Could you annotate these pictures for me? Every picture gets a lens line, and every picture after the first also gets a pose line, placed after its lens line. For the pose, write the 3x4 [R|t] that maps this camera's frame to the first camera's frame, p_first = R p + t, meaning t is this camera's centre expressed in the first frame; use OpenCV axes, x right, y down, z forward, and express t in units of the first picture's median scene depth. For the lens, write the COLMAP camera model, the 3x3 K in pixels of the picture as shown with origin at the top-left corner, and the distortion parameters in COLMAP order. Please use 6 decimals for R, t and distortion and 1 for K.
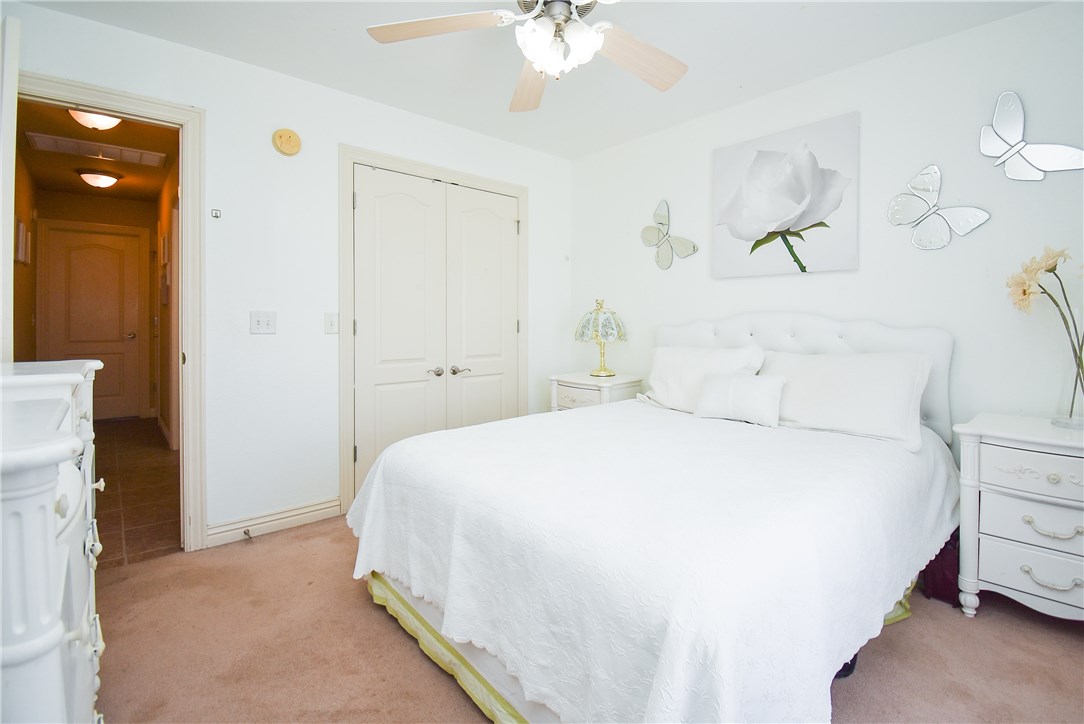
lens RADIAL K [[496.7, 0, 548.2], [0, 496.7, 345.2], [0, 0, 1]] dist [-0.002624, -0.000802]
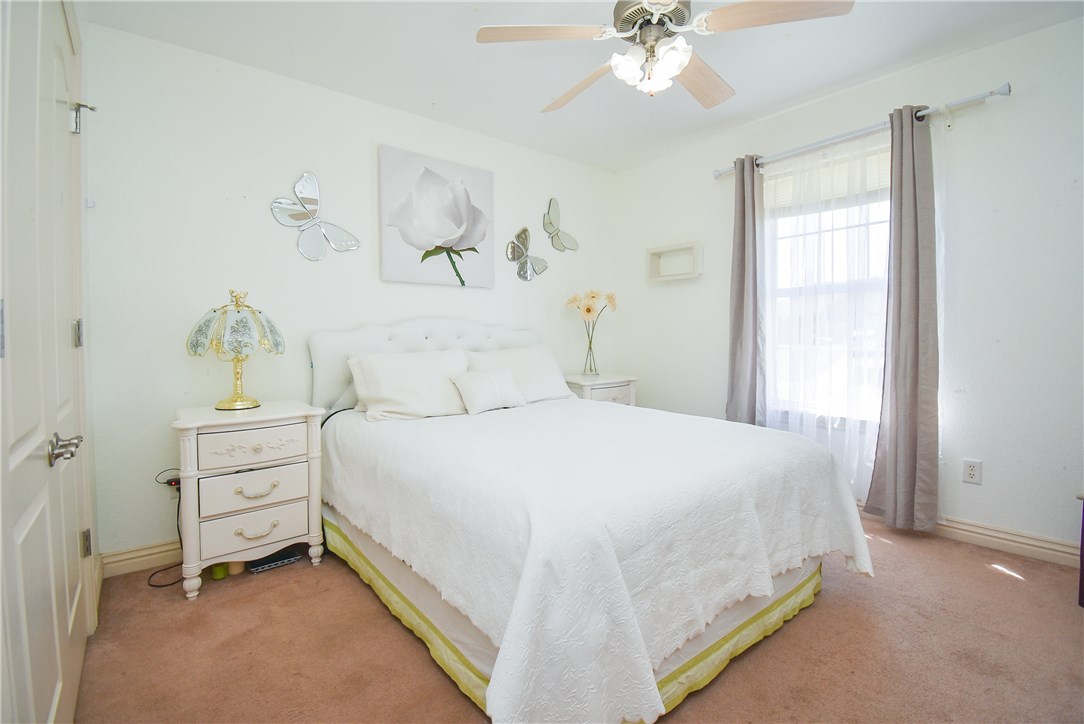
lens RADIAL K [[496.7, 0, 548.2], [0, 496.7, 345.2], [0, 0, 1]] dist [-0.002624, -0.000802]
pose [[0.051682, -0.037115, 0.997974, -0.639397], [0.037793, 0.998666, 0.035183, -0.033821], [-0.997948, 0.035898, 0.053016, 0.675912]]
